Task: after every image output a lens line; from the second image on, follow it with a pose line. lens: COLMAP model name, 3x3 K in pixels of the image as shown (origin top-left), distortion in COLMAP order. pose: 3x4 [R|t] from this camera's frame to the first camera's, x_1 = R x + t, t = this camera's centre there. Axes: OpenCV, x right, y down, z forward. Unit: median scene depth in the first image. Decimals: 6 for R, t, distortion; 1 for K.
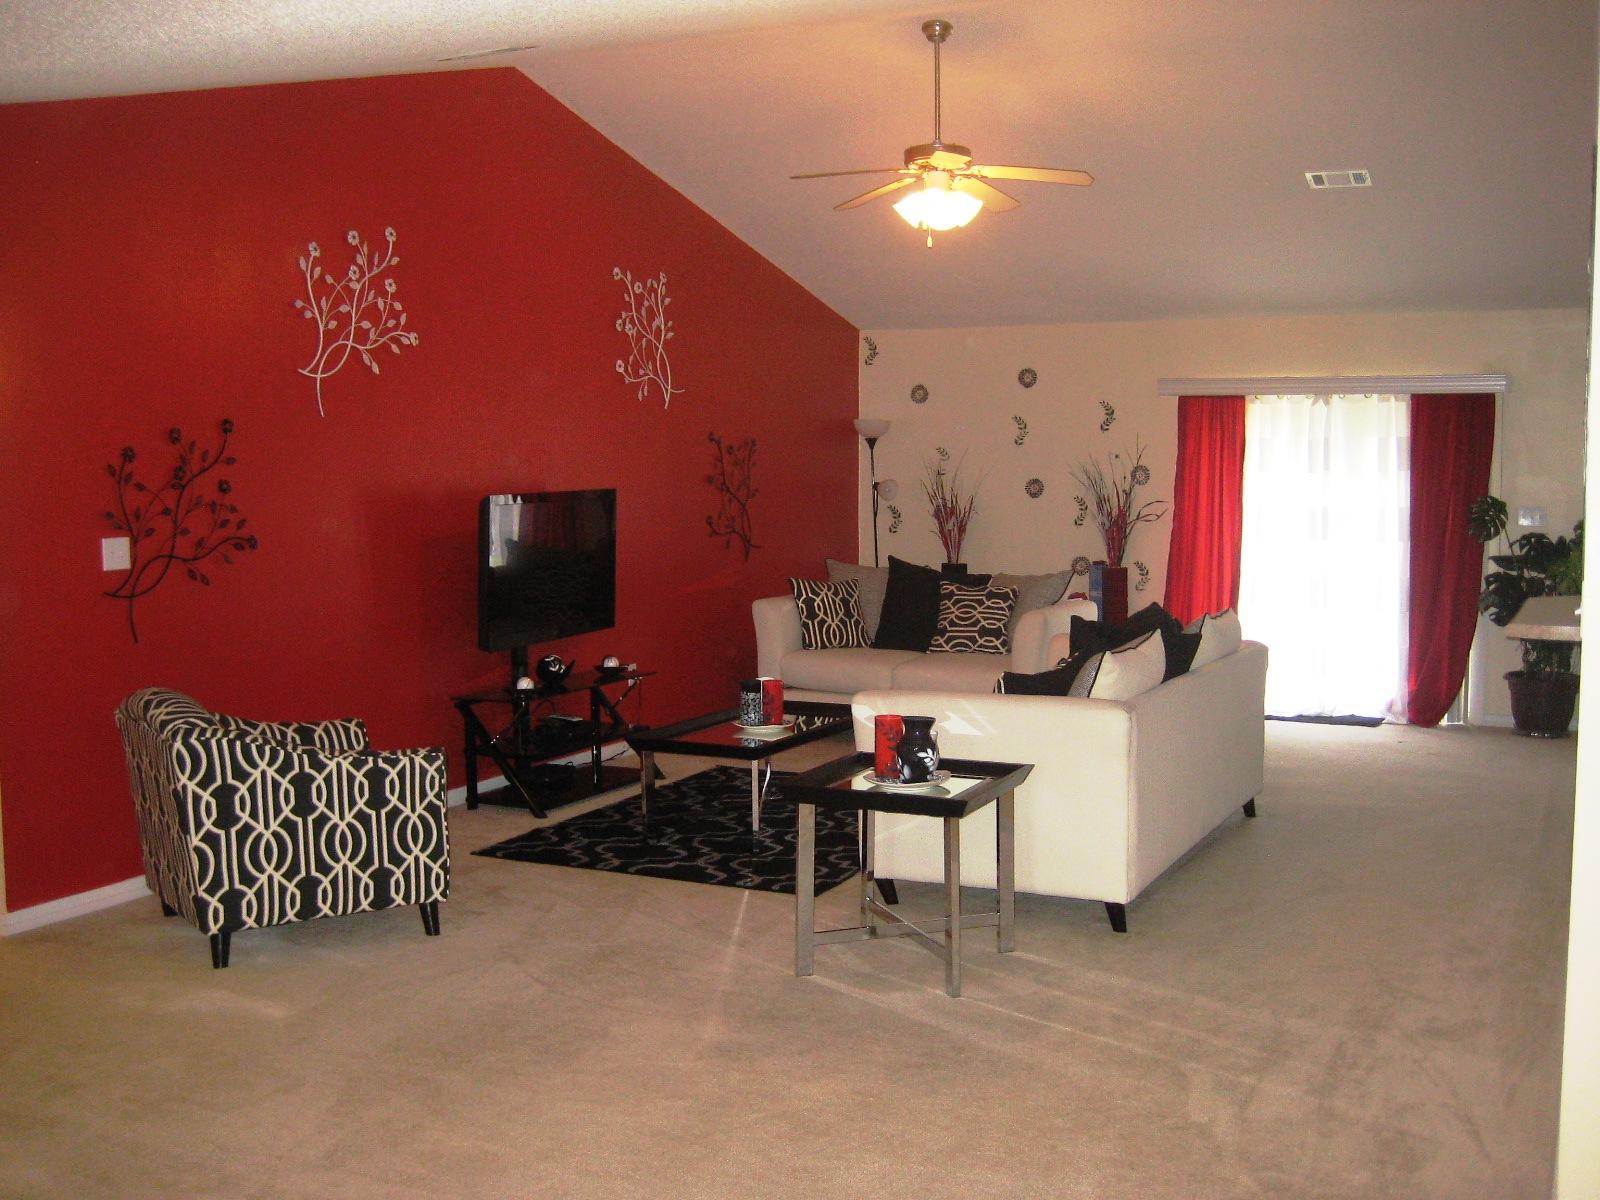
lens RADIAL K [[1646.3, 0, 798.9], [0, 1646.3, 575.8], [0, 0, 1]] dist [-0.141846, 0.006675]
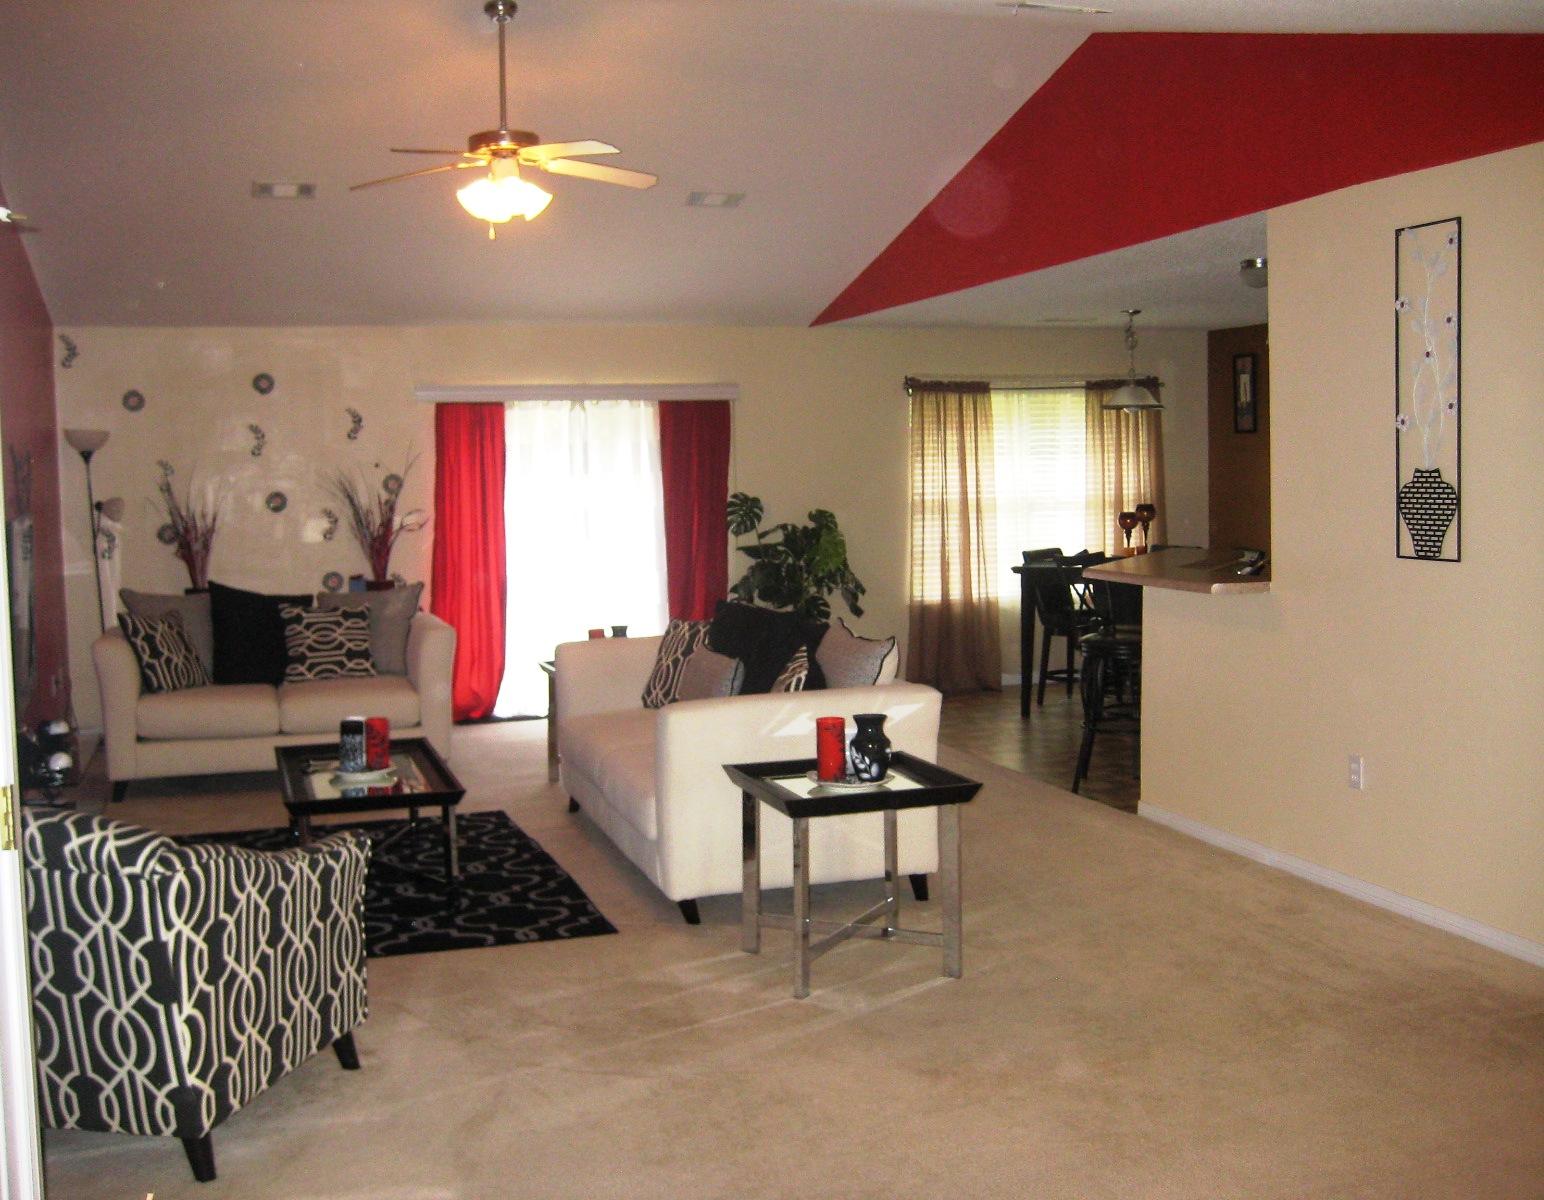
lens RADIAL K [[1644.9, 0, 772.0], [0, 1644.9, 600.0], [0, 0, 1]] dist [-0.088986, -0.006340]
pose [[0.737908, -0.069235, 0.671341, -0.321229], [0.065352, 0.997380, 0.031028, -0.009632], [-0.671730, 0.020978, 0.740499, 0.147719]]
